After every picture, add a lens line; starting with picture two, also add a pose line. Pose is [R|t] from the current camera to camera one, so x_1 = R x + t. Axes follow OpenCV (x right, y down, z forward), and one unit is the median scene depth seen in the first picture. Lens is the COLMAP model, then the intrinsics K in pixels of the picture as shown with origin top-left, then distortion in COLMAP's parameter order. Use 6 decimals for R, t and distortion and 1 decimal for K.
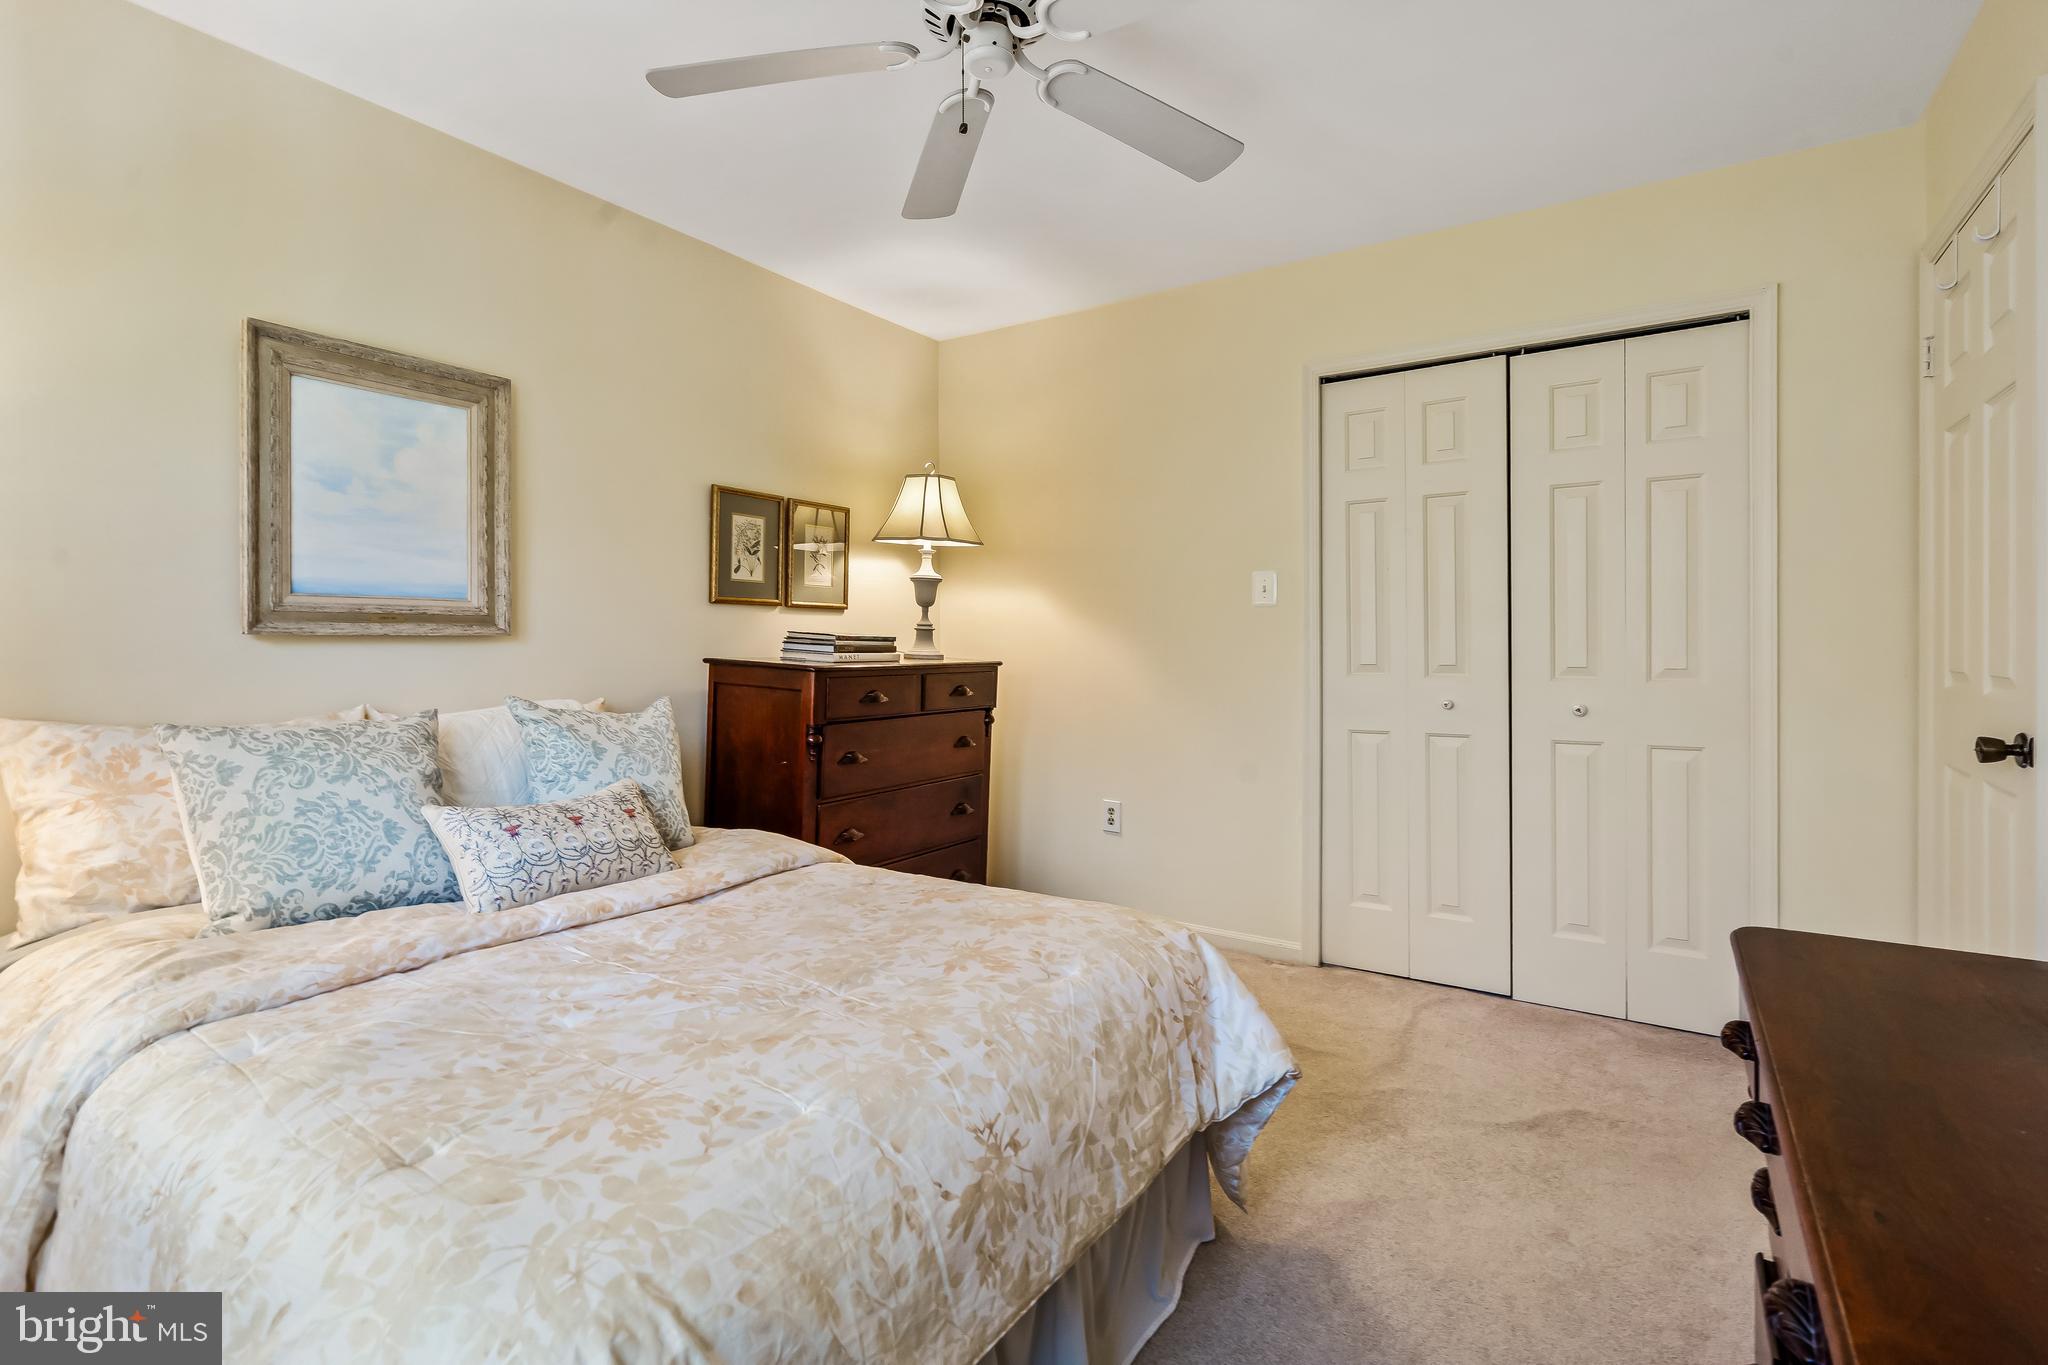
lens RADIAL K [[933.3, 0, 1024.2], [0, 933.3, 669.8], [0, 0, 1]] dist [-0.010145, 0.002767]
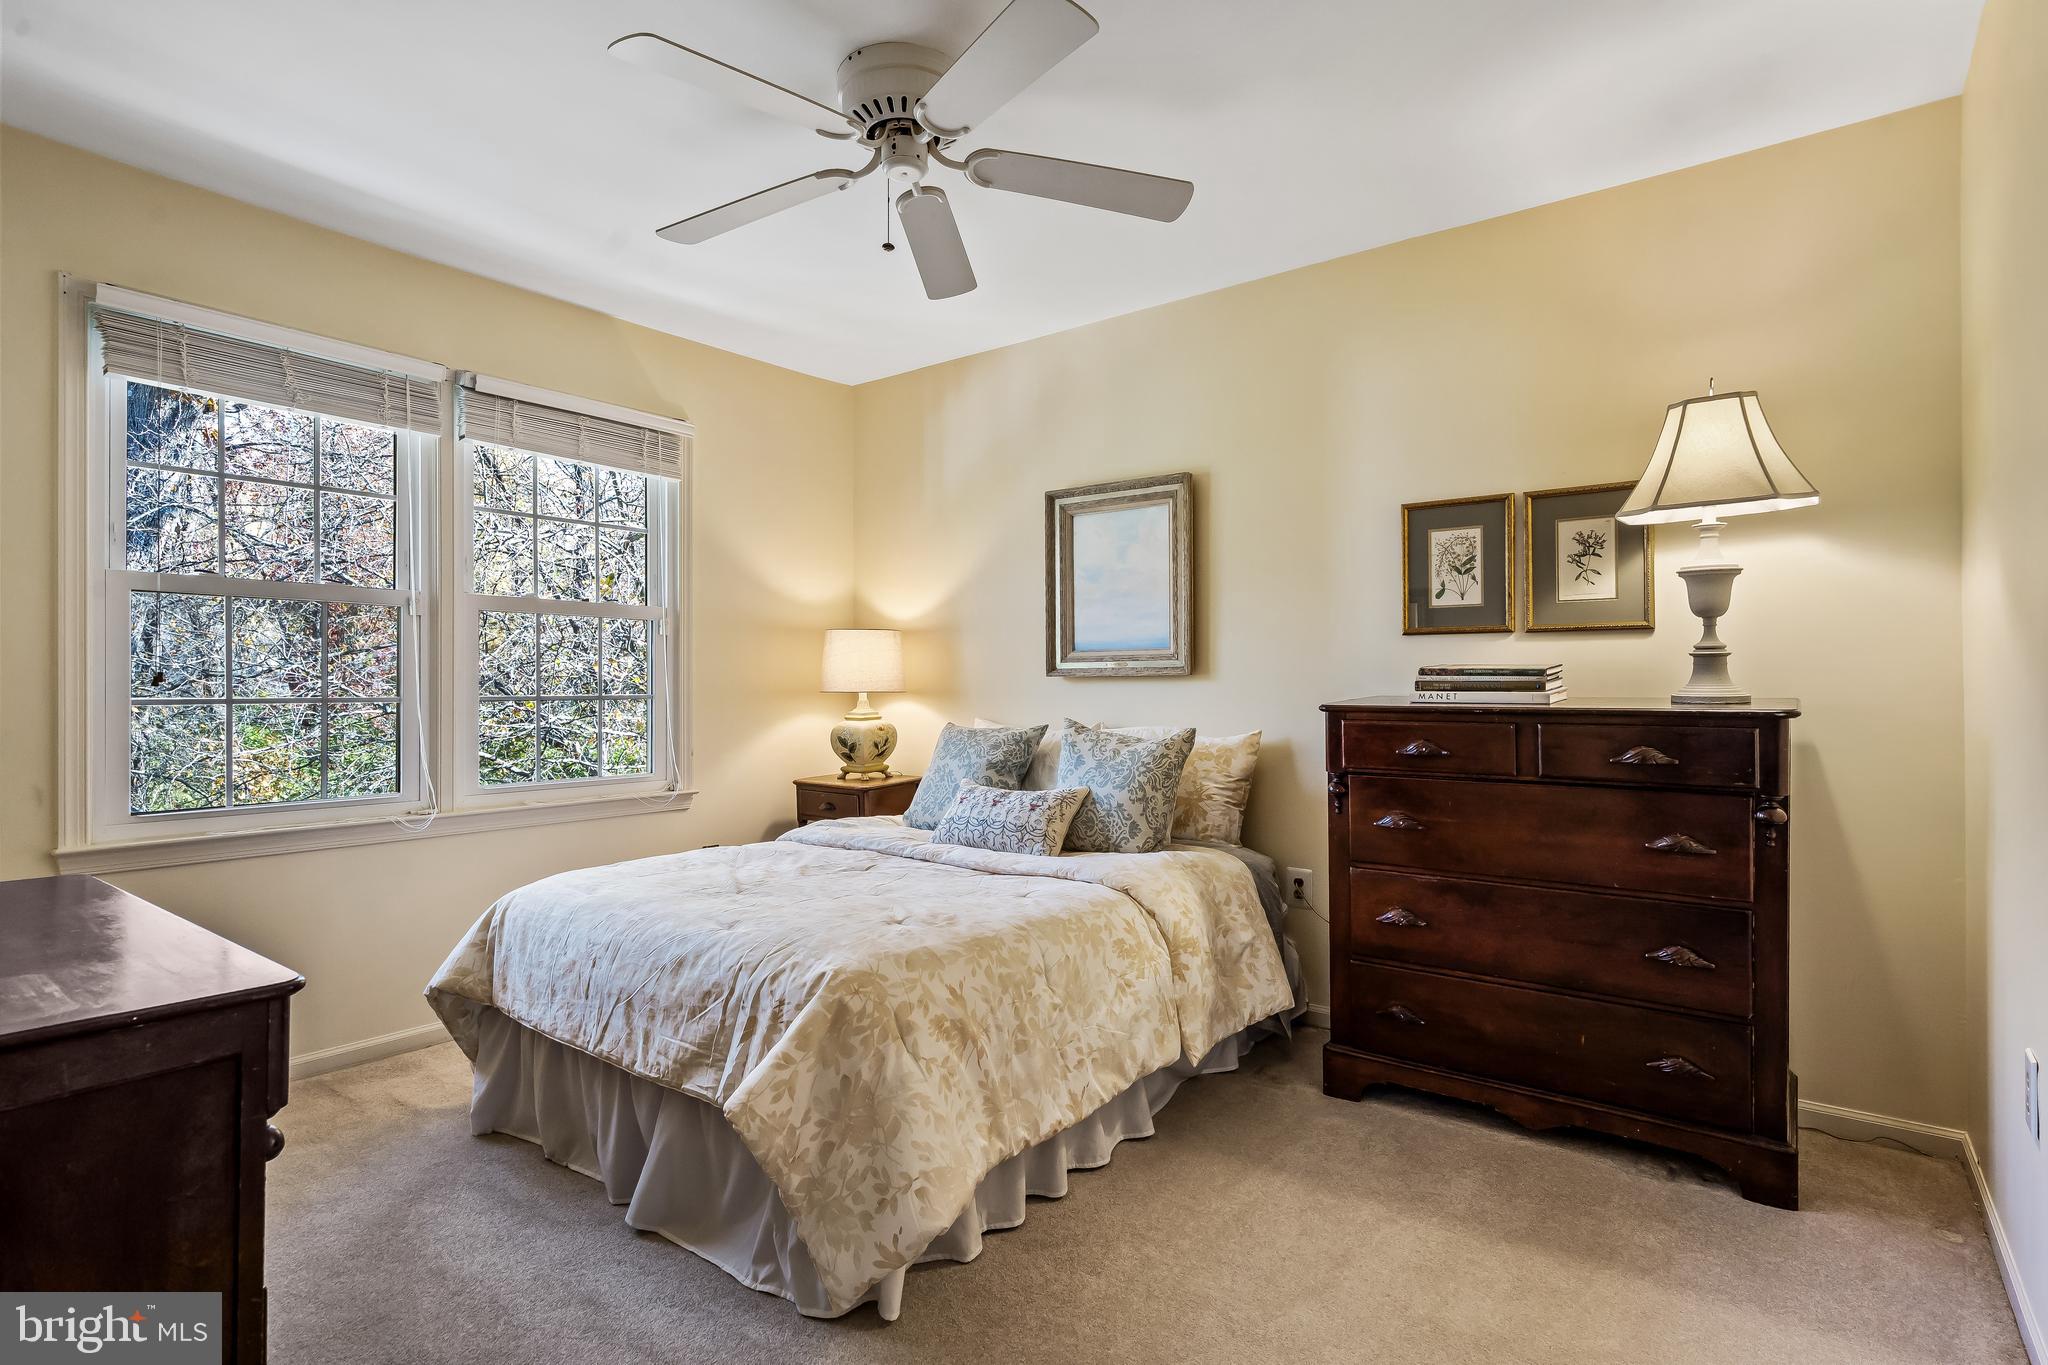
lens RADIAL K [[1029.3, 0, 1024.2], [0, 1029.3, 680.2], [0, 0, 1]] dist [-0.002017, -0.000012]
pose [[-0.056826, -0.002319, -0.998381, 0.672090], [-0.023255, 0.999729, -0.000998, -0.017515], [0.998113, 0.023160, -0.056865, 0.672386]]
